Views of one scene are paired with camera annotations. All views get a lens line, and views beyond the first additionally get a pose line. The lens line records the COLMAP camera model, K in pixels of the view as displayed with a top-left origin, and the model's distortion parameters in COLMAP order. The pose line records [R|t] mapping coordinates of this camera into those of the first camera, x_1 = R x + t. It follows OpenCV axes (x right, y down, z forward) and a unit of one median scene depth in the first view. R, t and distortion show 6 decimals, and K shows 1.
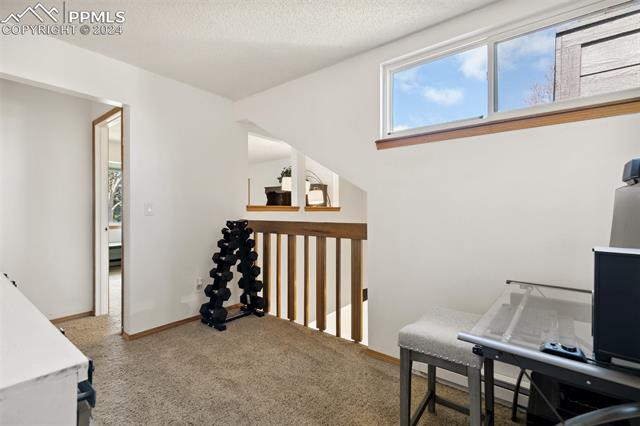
lens RADIAL K [[295.0, 0, 320.0], [0, 295.0, 213.0], [0, 0, 1]] dist [0.001917, -0.000090]
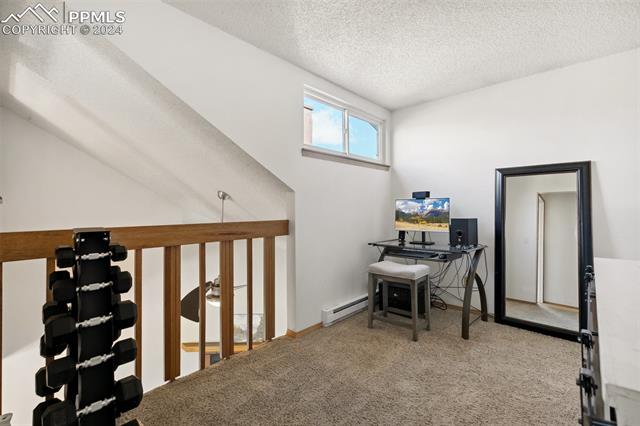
lens RADIAL K [[295.0, 0, 320.0], [0, 295.0, 213.0], [0, 0, 1]] dist [0.001917, -0.000090]
pose [[0.070606, -0.004632, 0.997494, -0.797366], [0.023003, 0.999731, 0.003014, 0.008403], [-0.997239, 0.022732, 0.070694, 0.702660]]
